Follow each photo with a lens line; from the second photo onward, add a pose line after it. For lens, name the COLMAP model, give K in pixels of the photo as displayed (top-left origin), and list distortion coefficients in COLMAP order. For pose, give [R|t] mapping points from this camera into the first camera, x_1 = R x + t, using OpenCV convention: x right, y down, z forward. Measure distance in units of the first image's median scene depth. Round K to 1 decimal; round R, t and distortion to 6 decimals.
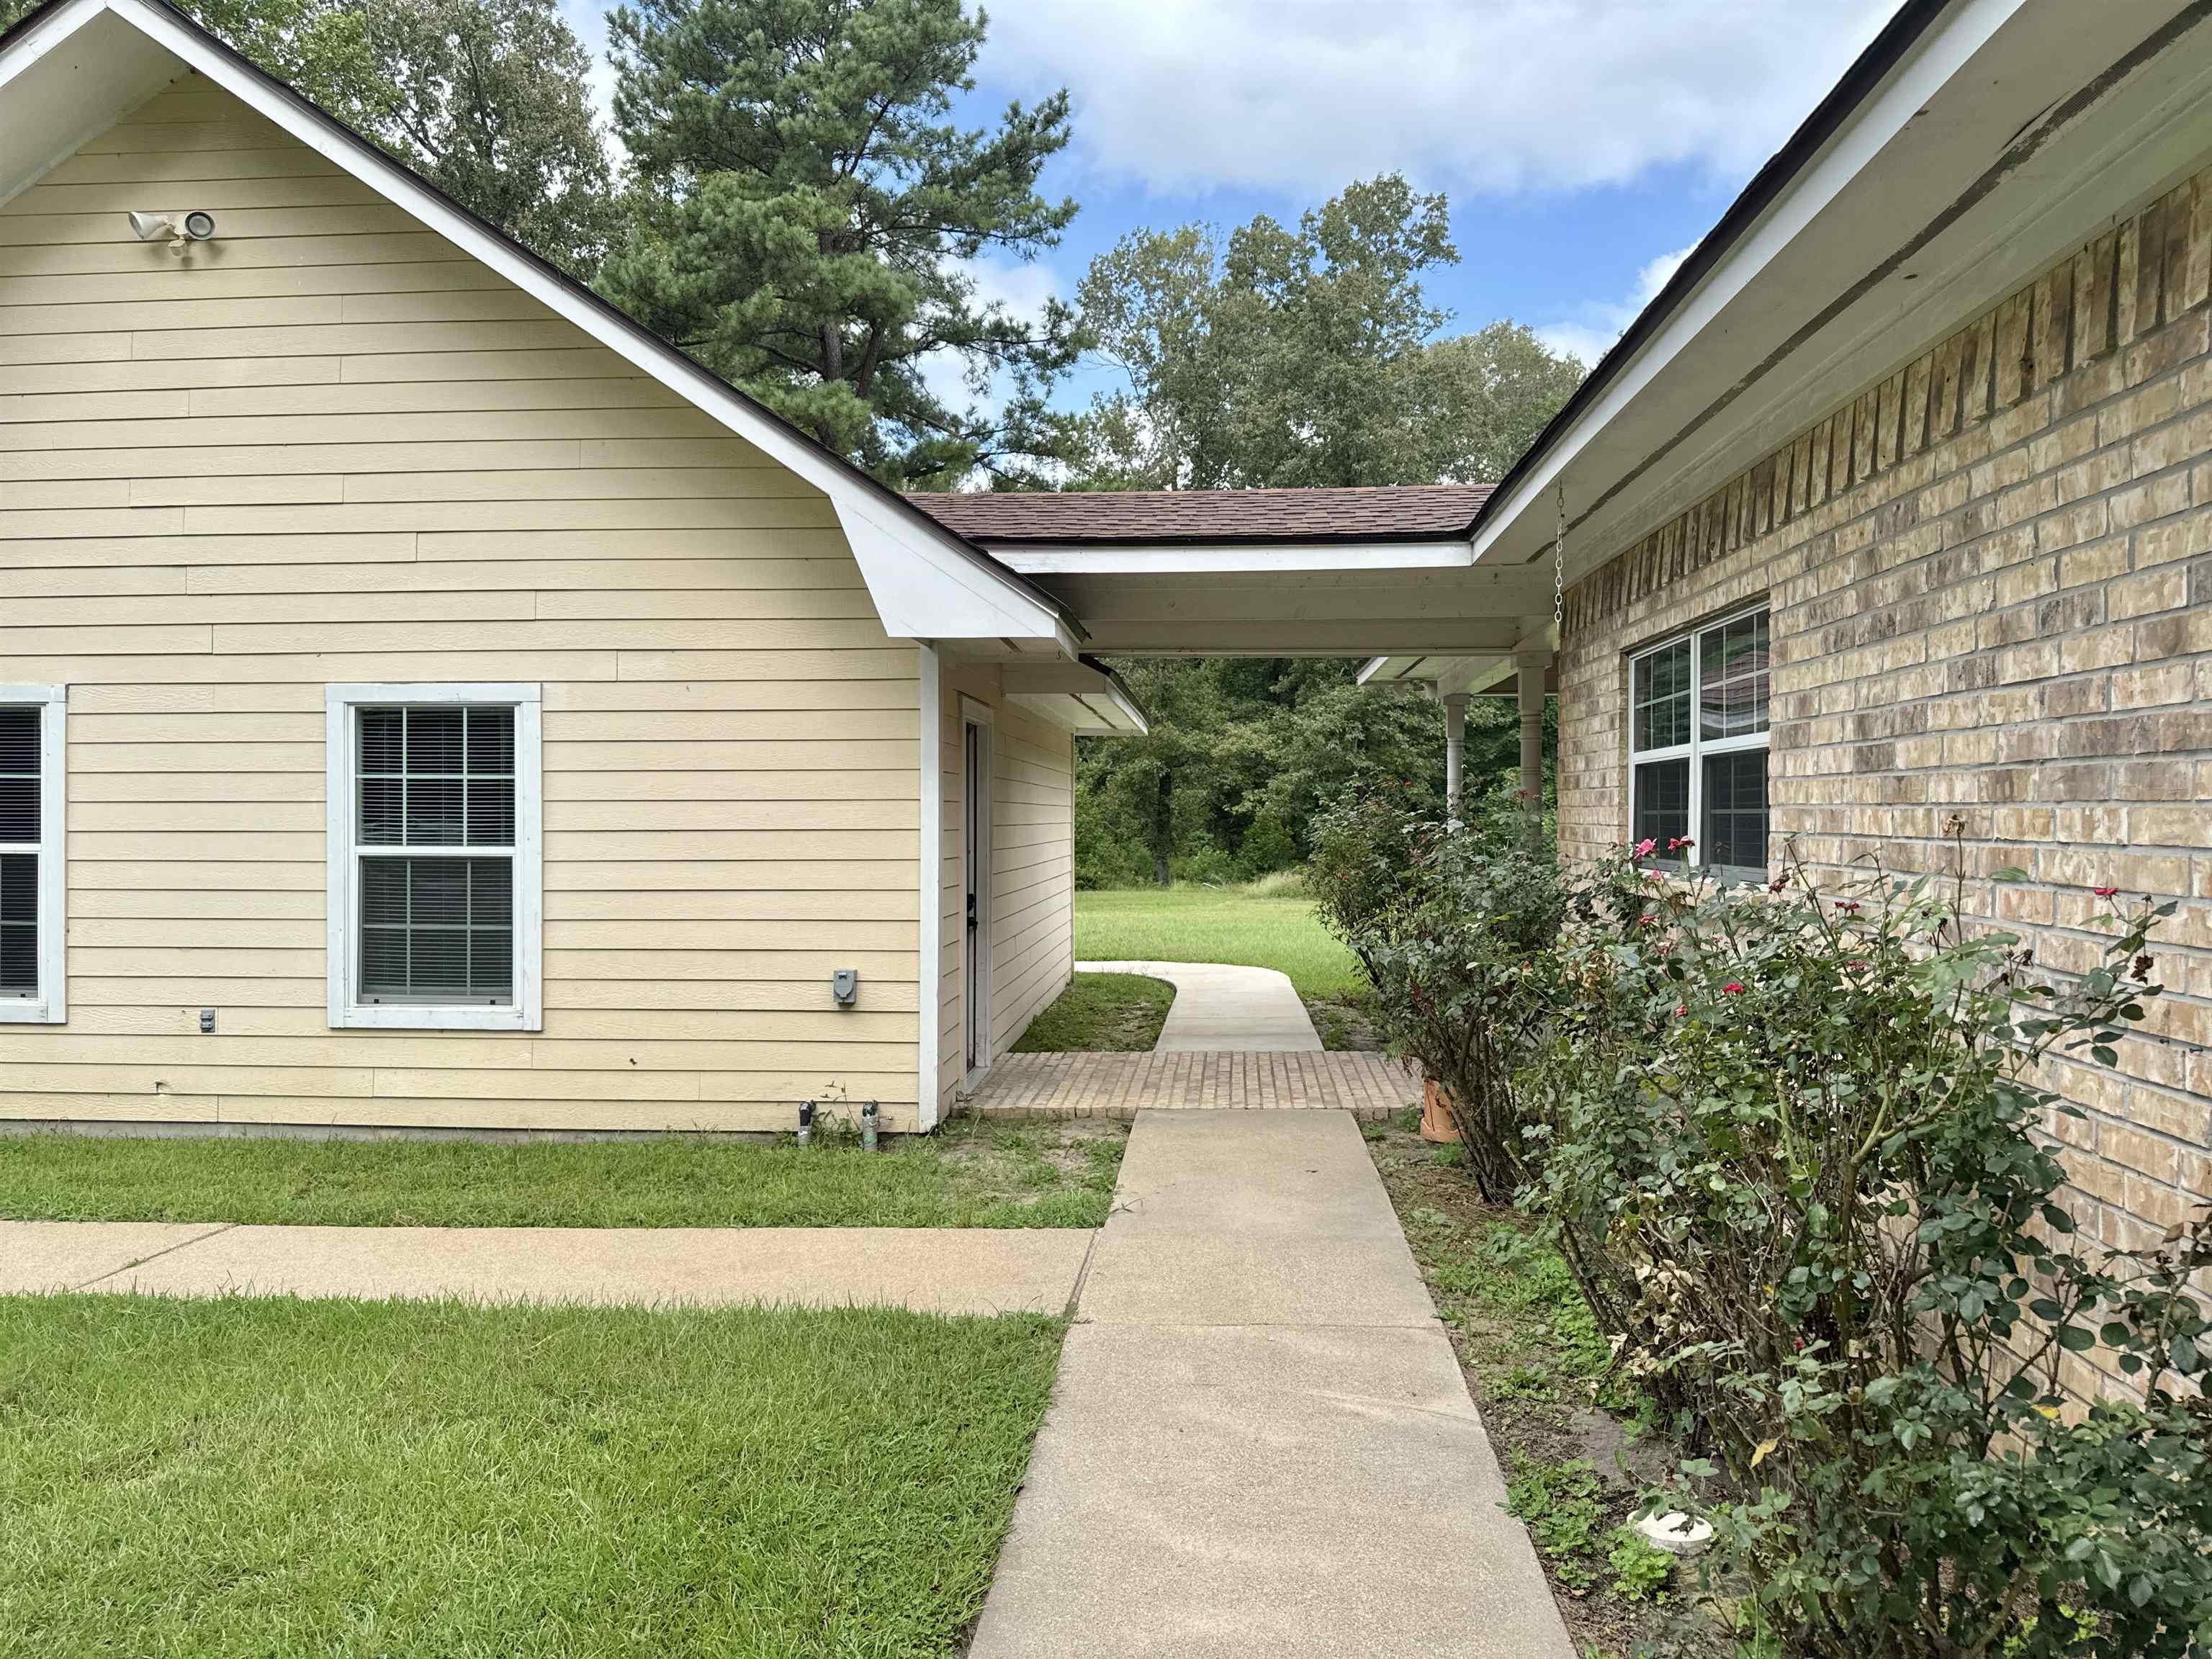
lens RADIAL K [[1568.5, 0, 1110.3], [0, 1568.5, 837.1], [0, 0, 1]] dist [0.031010, -0.025986]
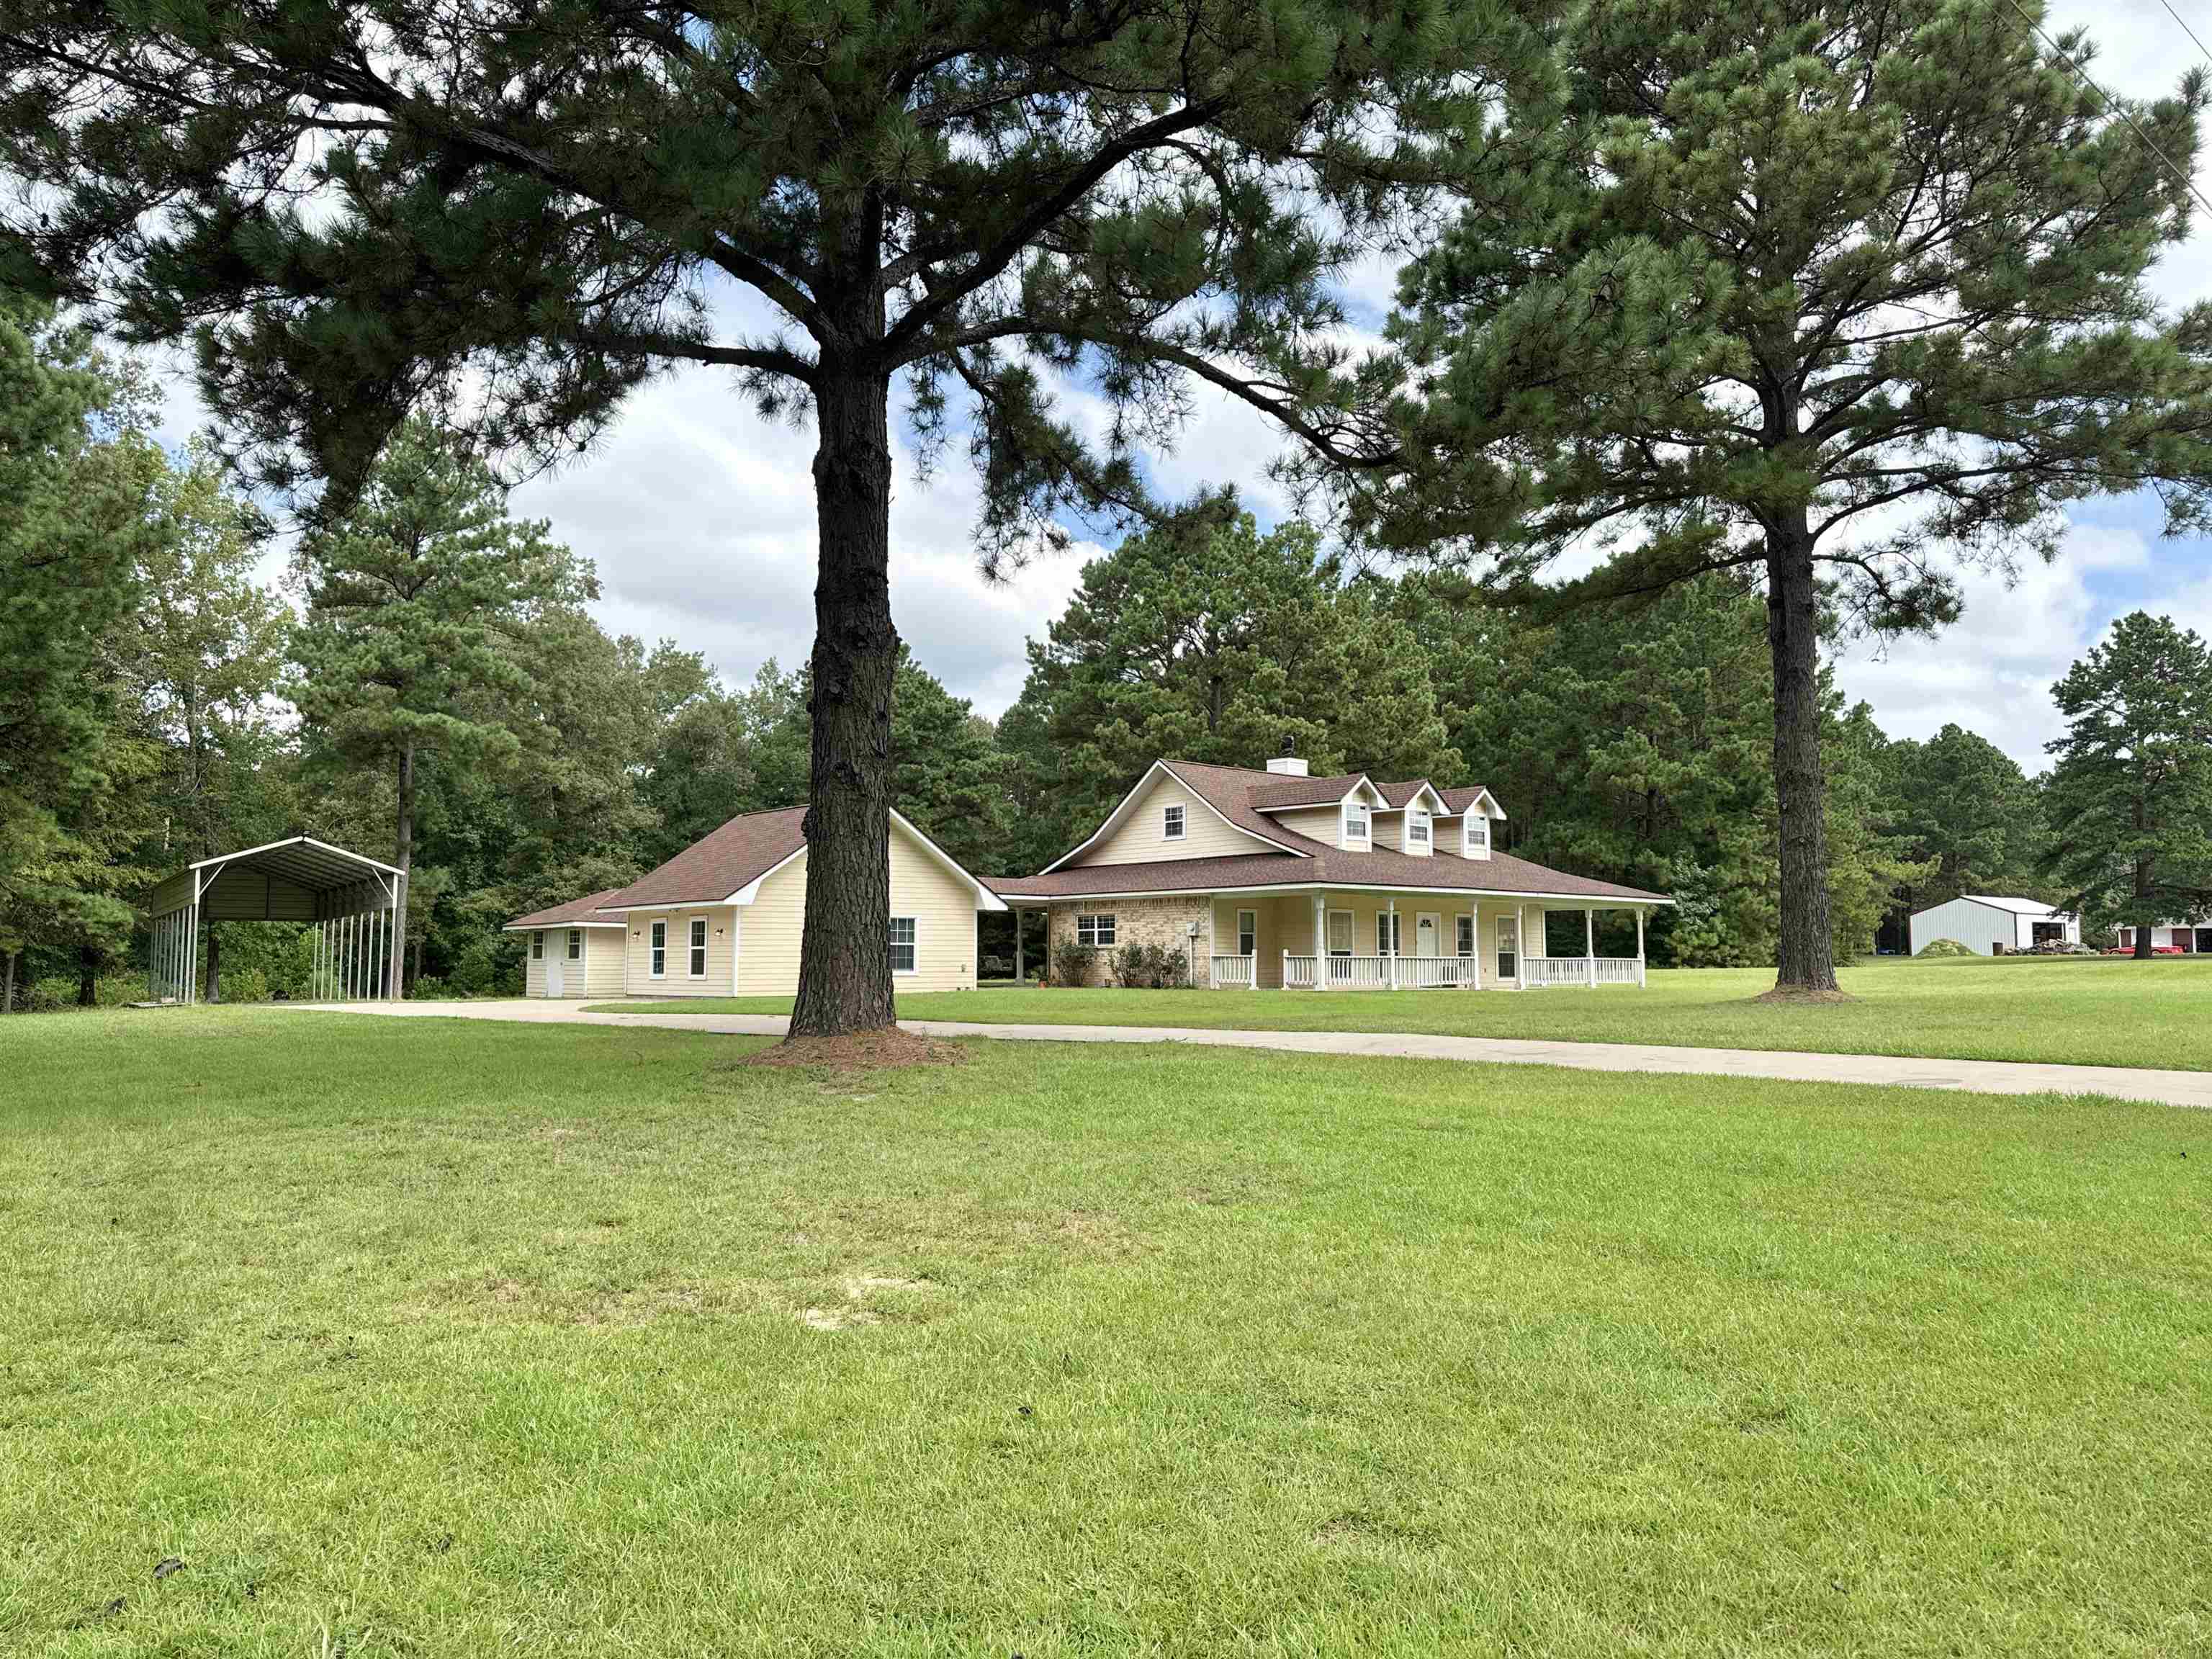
lens RADIAL K [[1568.5, 0, 1113.5], [0, 1568.5, 829.6], [0, 0, 1]] dist [0.031010, -0.025986]
pose [[0.720241, 0.057180, 0.691363, -3.713844], [0.015412, 0.995032, -0.098351, 0.161186], [-0.693553, 0.081492, 0.715782, -3.500669]]
